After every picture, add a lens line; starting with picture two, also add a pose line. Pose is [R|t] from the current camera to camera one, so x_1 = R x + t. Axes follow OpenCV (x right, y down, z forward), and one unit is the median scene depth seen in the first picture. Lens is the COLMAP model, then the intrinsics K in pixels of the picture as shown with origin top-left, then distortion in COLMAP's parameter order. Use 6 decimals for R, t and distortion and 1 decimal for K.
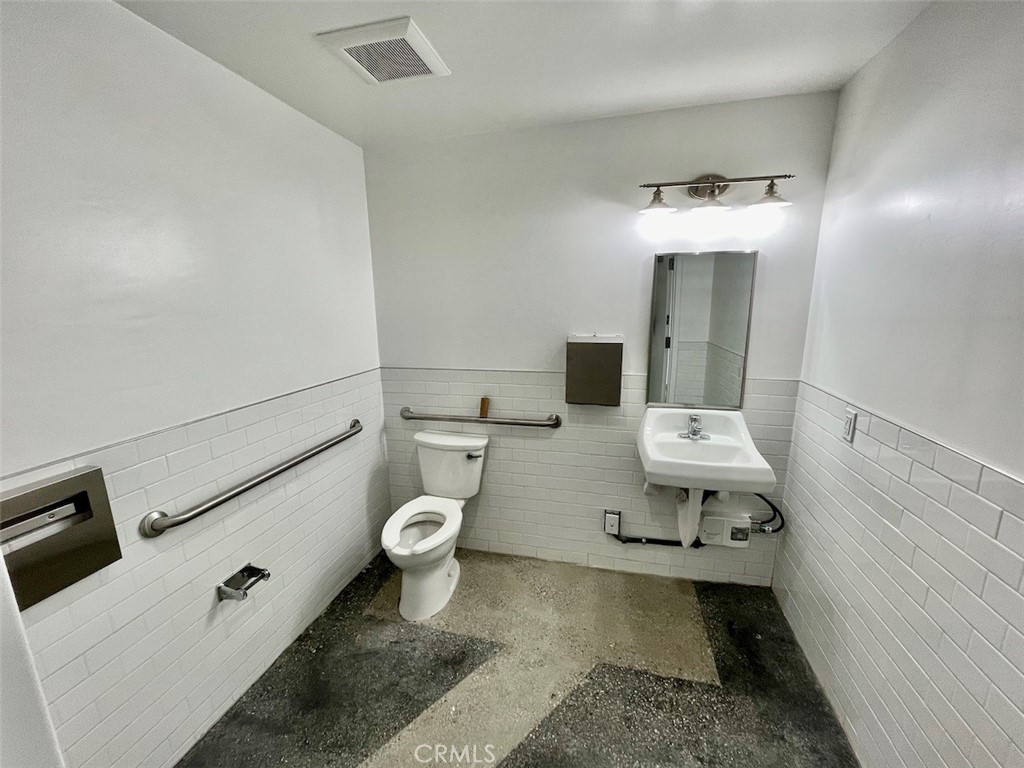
lens RADIAL K [[382.4, 0, 512.0], [0, 382.4, 384.0], [0, 0, 1]] dist [-0.000339, 0.000027]
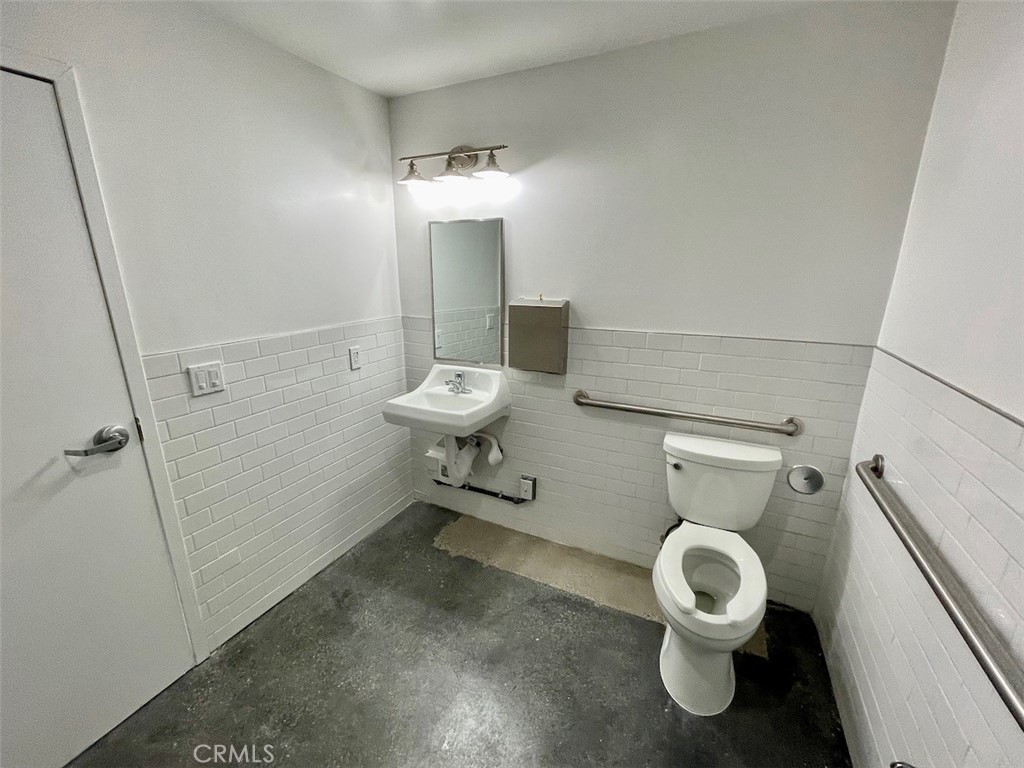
lens RADIAL K [[422.7, 0, 506.5], [0, 422.7, 385.8], [0, 0, 1]] dist [-0.001136, 0.000095]
pose [[0.978377, 0.064074, -0.196654, 0.852360], [-0.049040, 0.995556, 0.080396, 0.019155], [0.200932, -0.069013, 0.977171, -0.162754]]
